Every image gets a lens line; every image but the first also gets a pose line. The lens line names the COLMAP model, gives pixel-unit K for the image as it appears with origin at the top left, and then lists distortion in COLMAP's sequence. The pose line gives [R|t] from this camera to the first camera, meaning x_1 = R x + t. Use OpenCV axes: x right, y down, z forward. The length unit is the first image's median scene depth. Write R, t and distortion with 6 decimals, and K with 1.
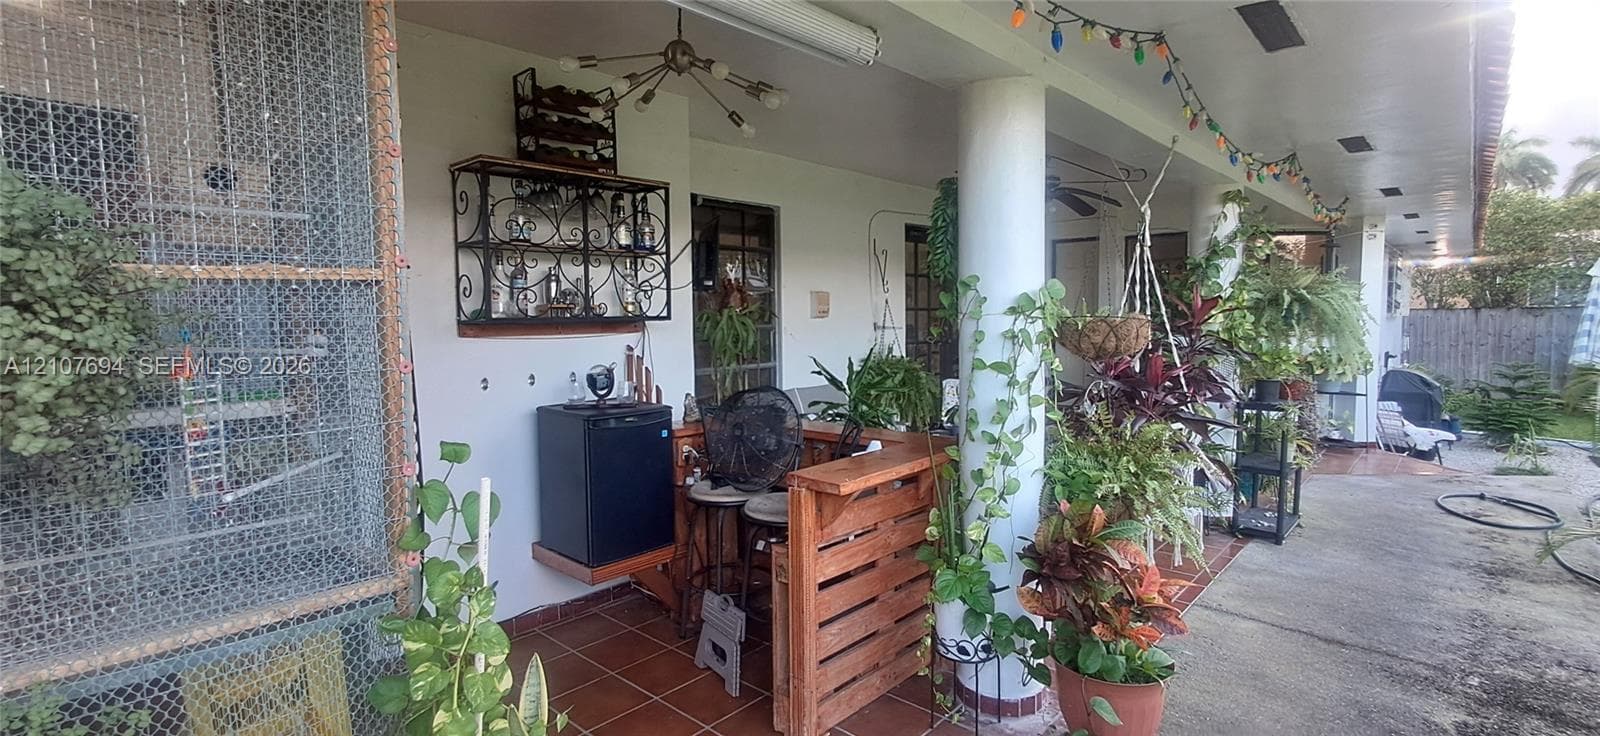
lens RADIAL K [[726.8, 0, 757.3], [0, 726.8, 382.8], [0, 0, 1]] dist [-0.004477, 0.000172]
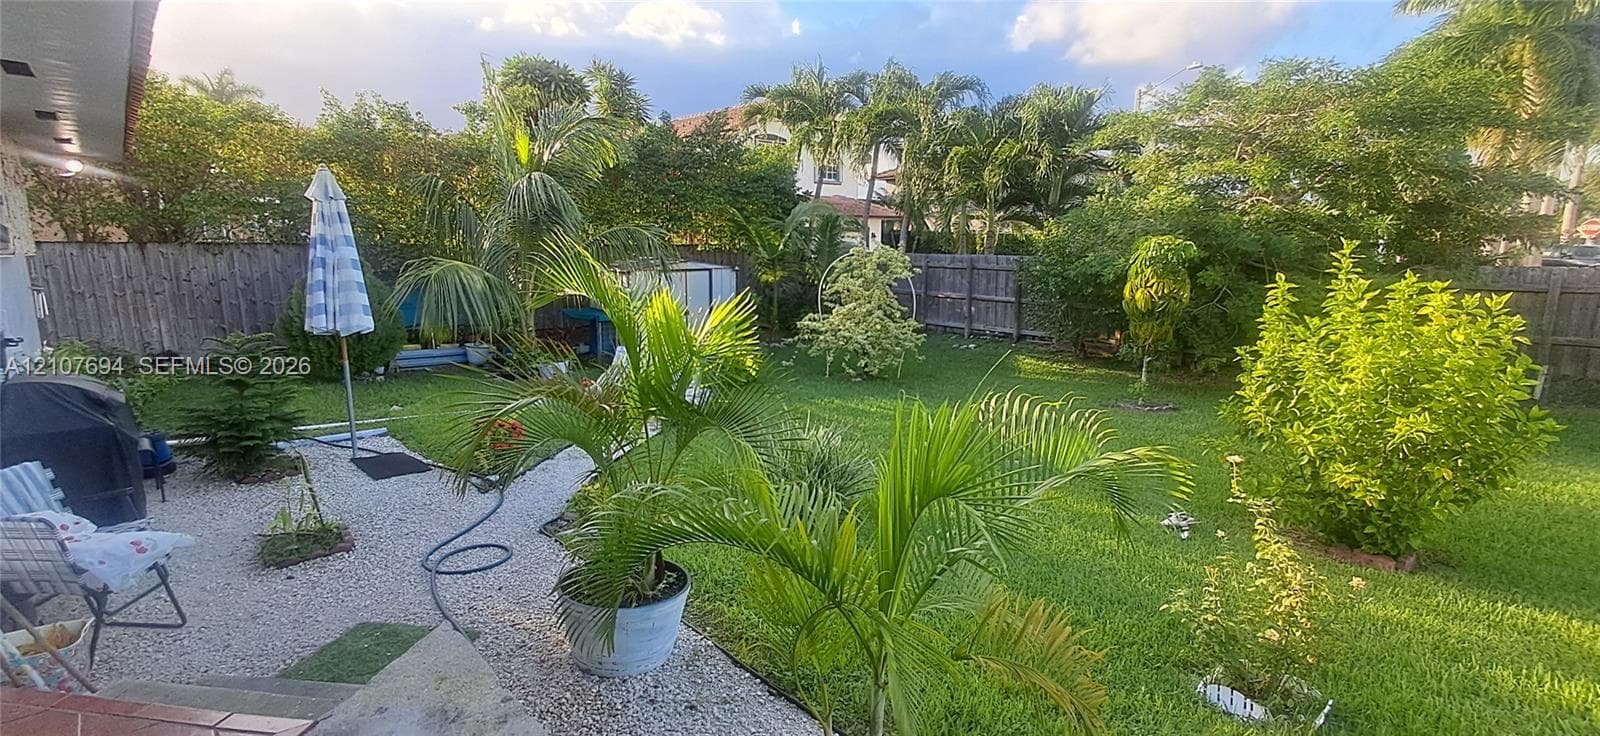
lens RADIAL K [[726.8, 0, 803.1], [0, 726.8, 365.4], [0, 0, 1]] dist [-0.004477, 0.000172]
pose [[0.043627, -0.147587, 0.988086, 0.304633], [0.078958, 0.986444, 0.143855, -0.035284], [-0.995923, 0.071742, 0.054689, 0.324399]]
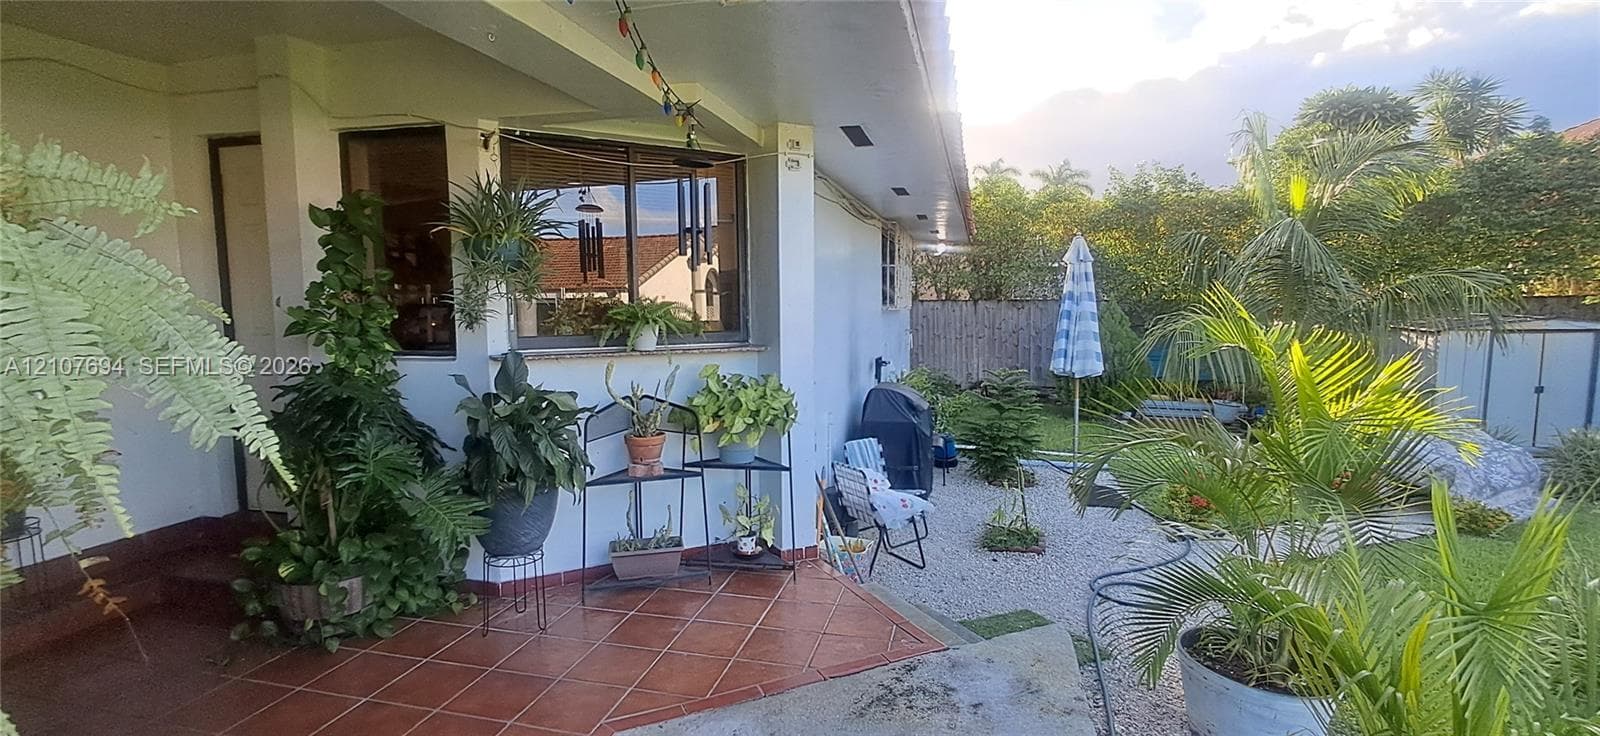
lens RADIAL K [[726.8, 0, 799.2], [0, 726.8, 374.2], [0, 0, 1]] dist [-0.004477, 0.000172]
pose [[0.863361, -0.040991, 0.502918, 0.302333], [0.036914, 0.999155, 0.018067, -0.030708], [-0.503234, 0.002966, 0.864145, 0.281455]]
